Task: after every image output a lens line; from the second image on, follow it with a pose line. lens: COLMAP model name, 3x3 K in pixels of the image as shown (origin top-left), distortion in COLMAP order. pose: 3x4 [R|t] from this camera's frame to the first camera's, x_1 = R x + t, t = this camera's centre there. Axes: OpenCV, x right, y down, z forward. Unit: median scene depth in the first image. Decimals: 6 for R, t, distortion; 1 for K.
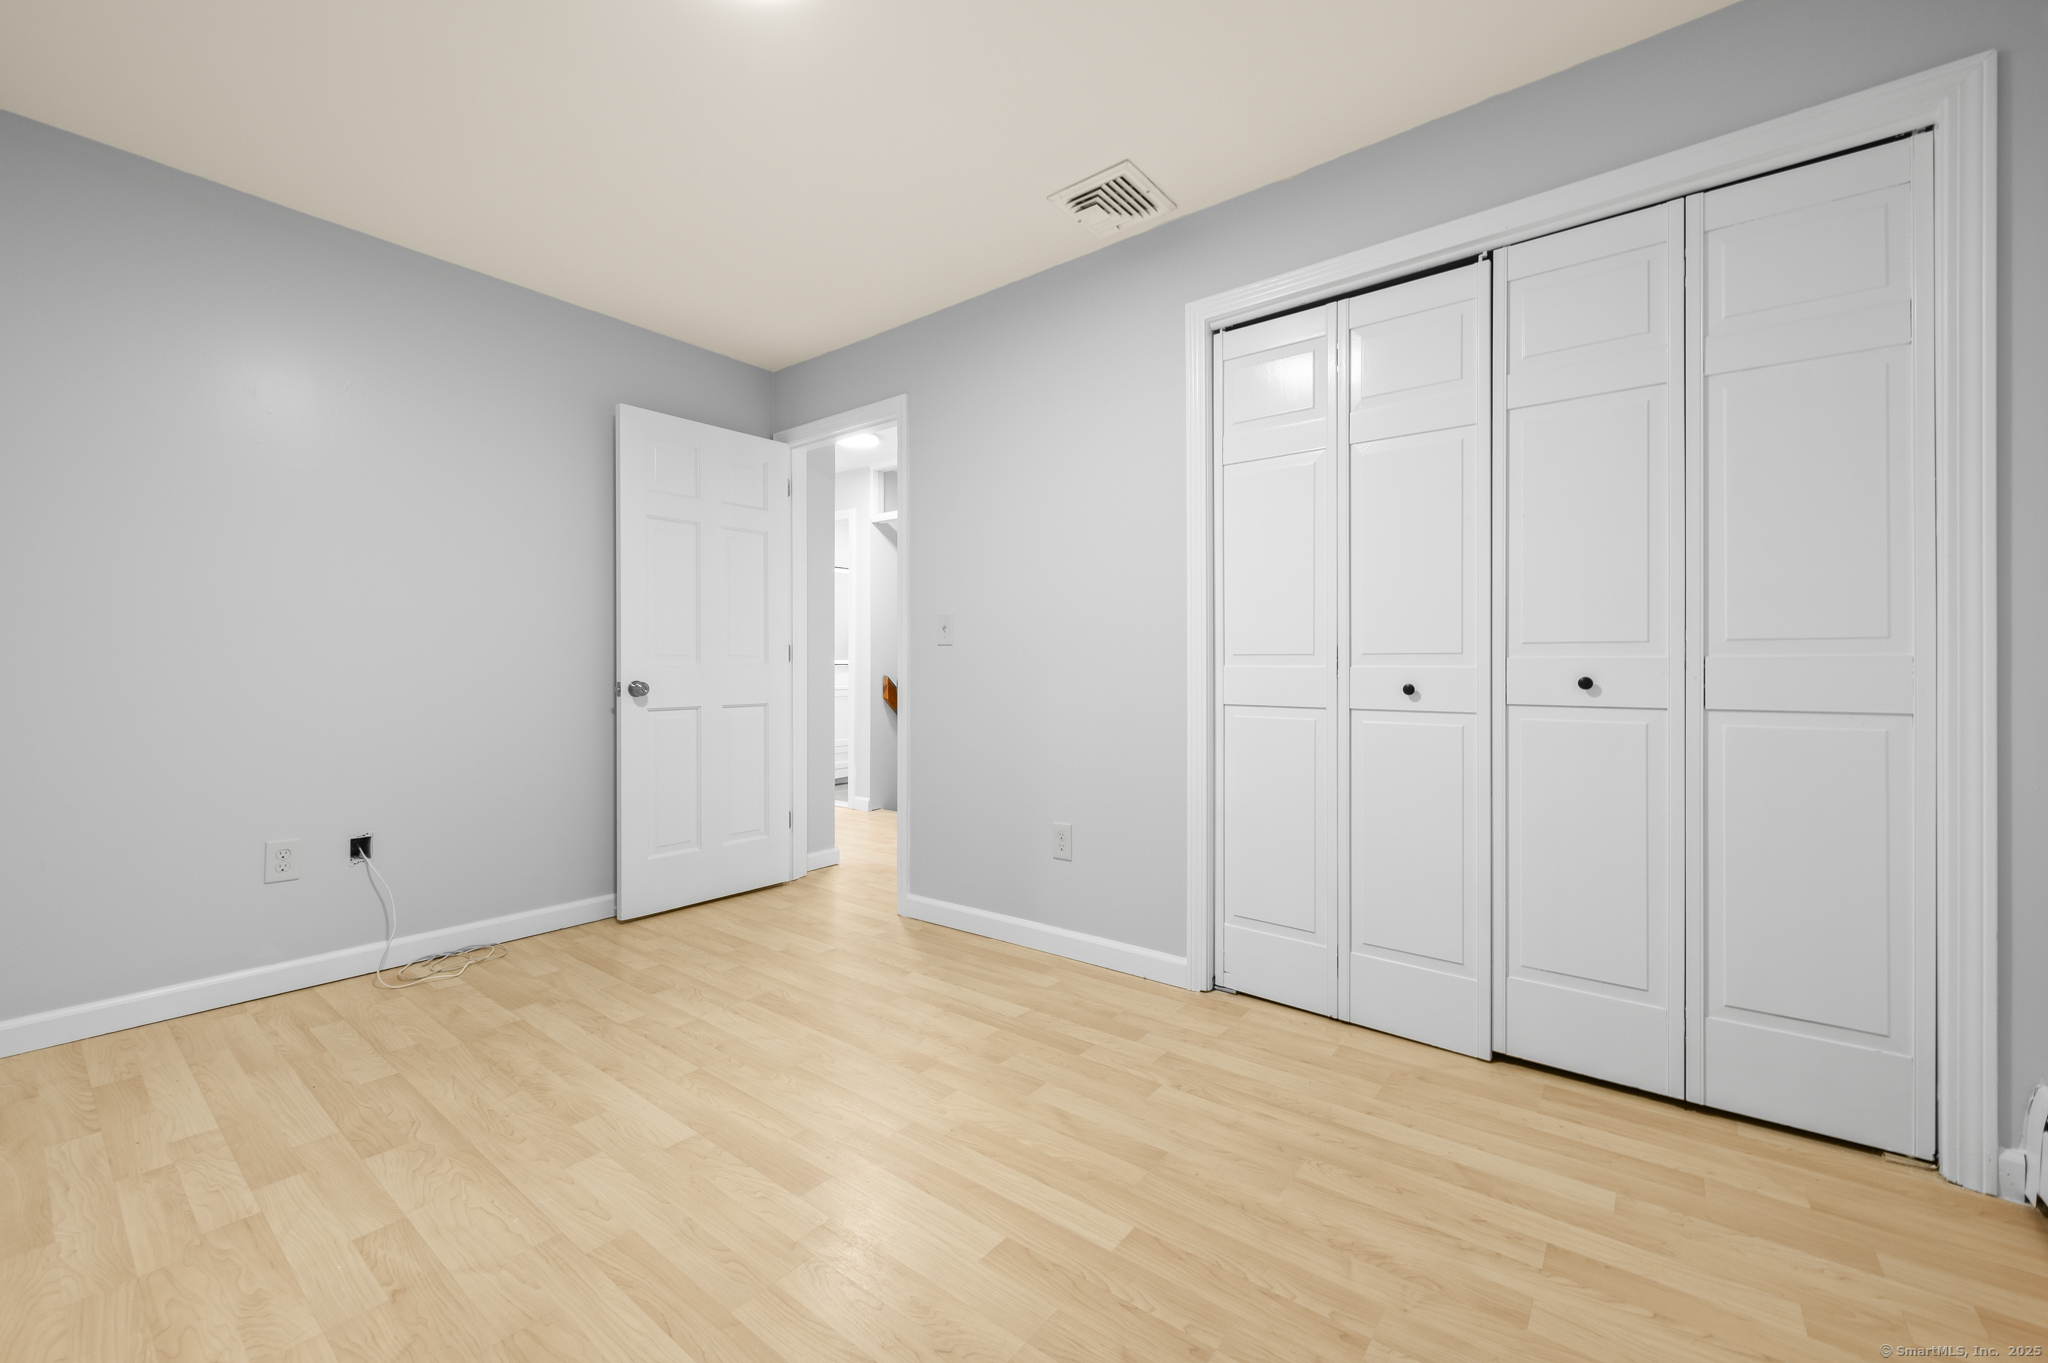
lens RADIAL K [[818.3, 0, 1029.5], [0, 818.3, 690.3], [0, 0, 1]] dist [-0.000003, 0.000140]
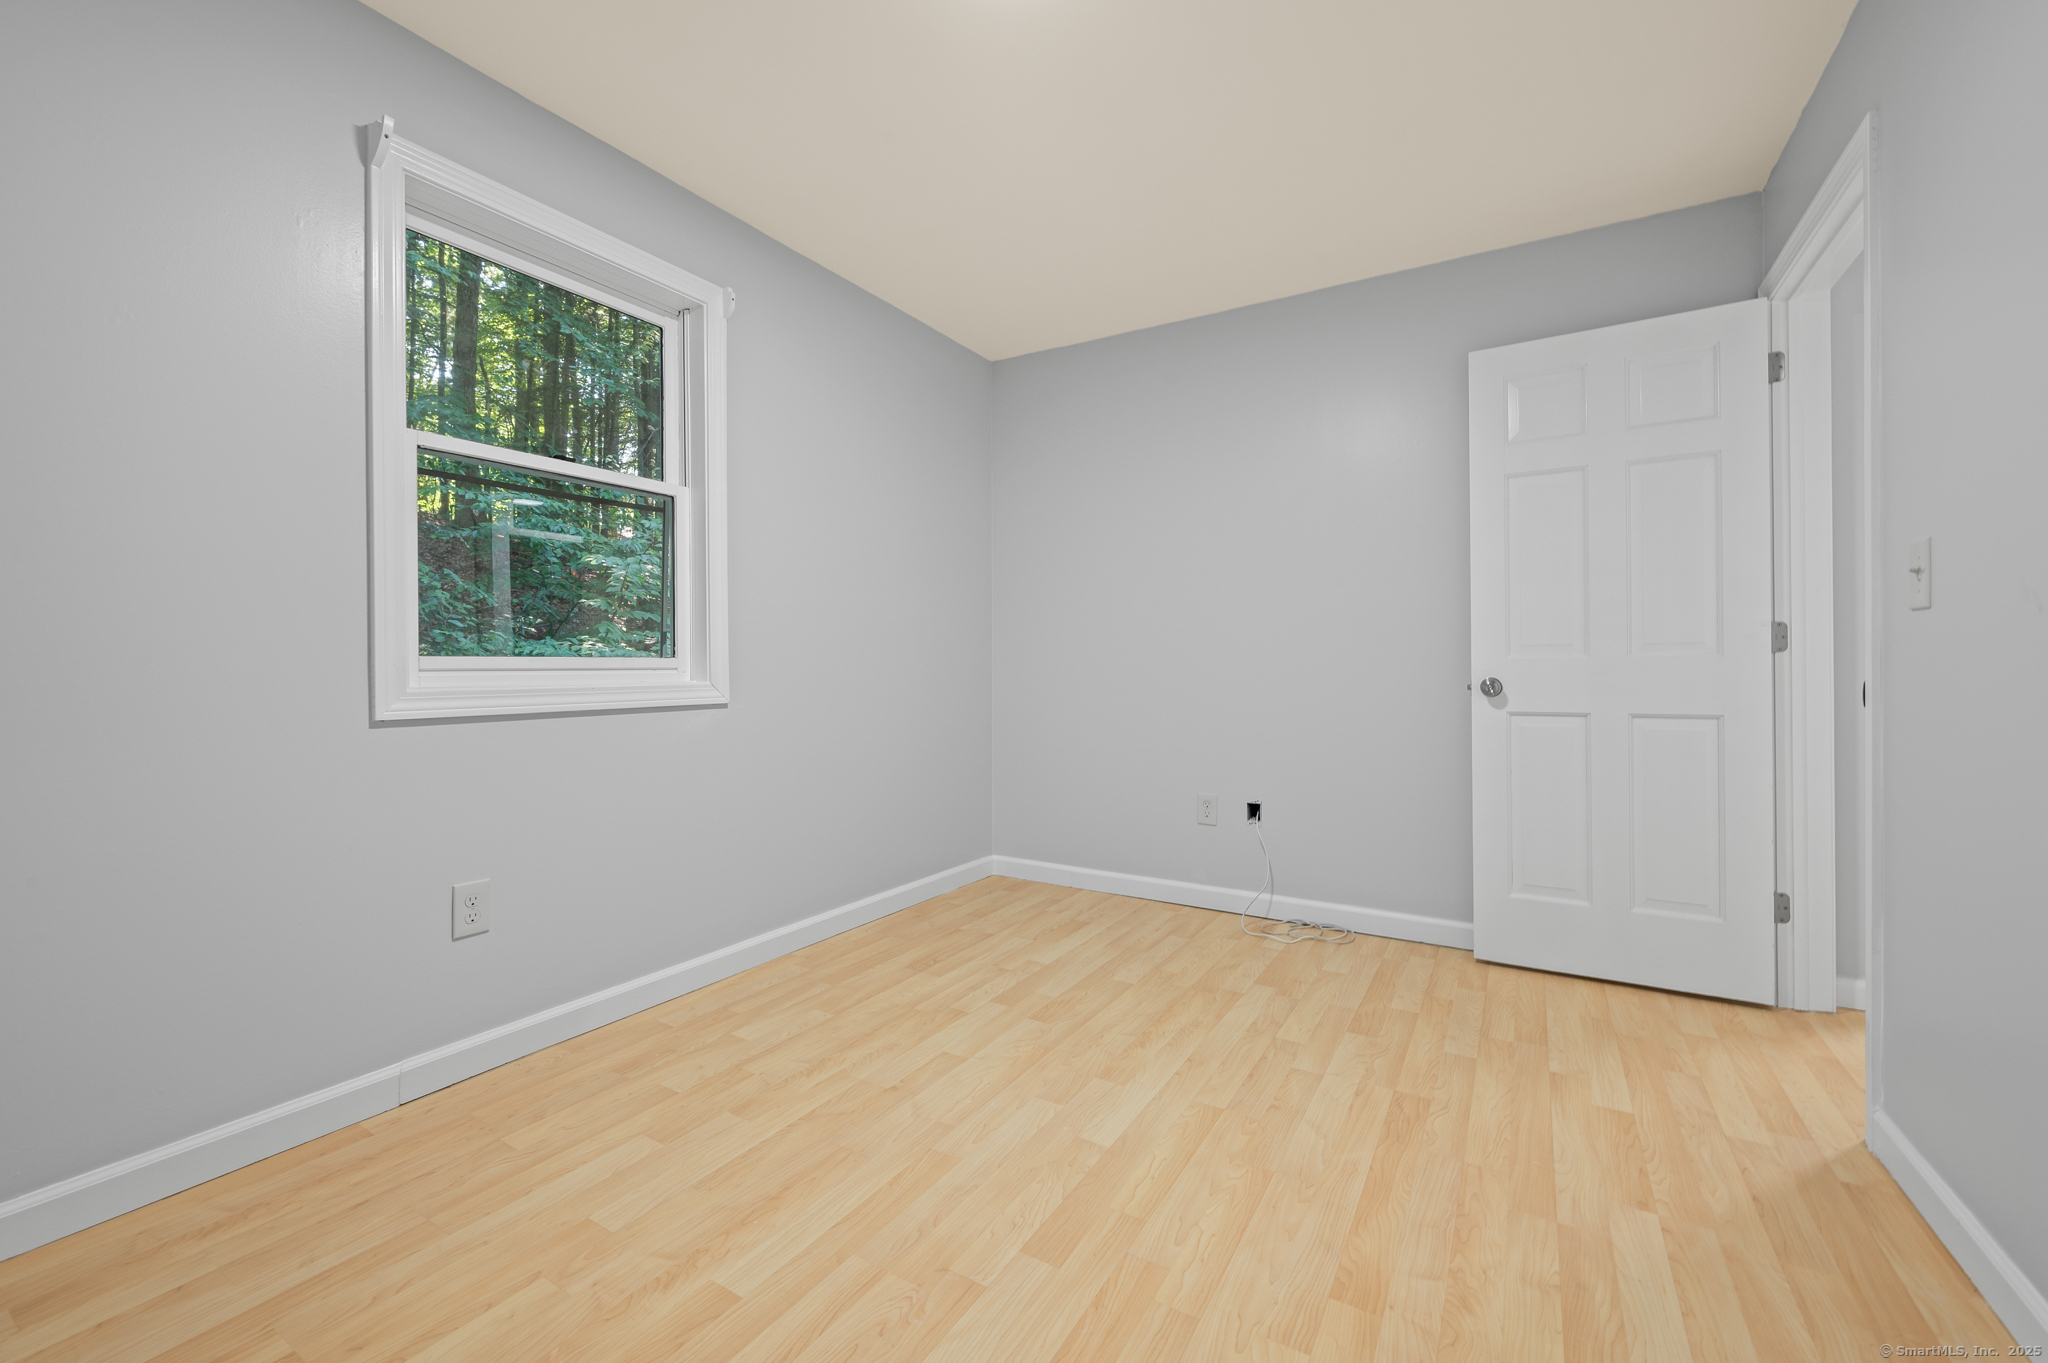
lens RADIAL K [[818.3, 0, 1020.1], [0, 818.3, 670.7], [0, 0, 1]] dist [-0.000003, 0.000140]
pose [[0.122912, 0.004881, -0.992406, 0.388570], [-0.022141, 0.999752, 0.002175, -0.012563], [0.992171, 0.021706, 0.122989, 0.560395]]
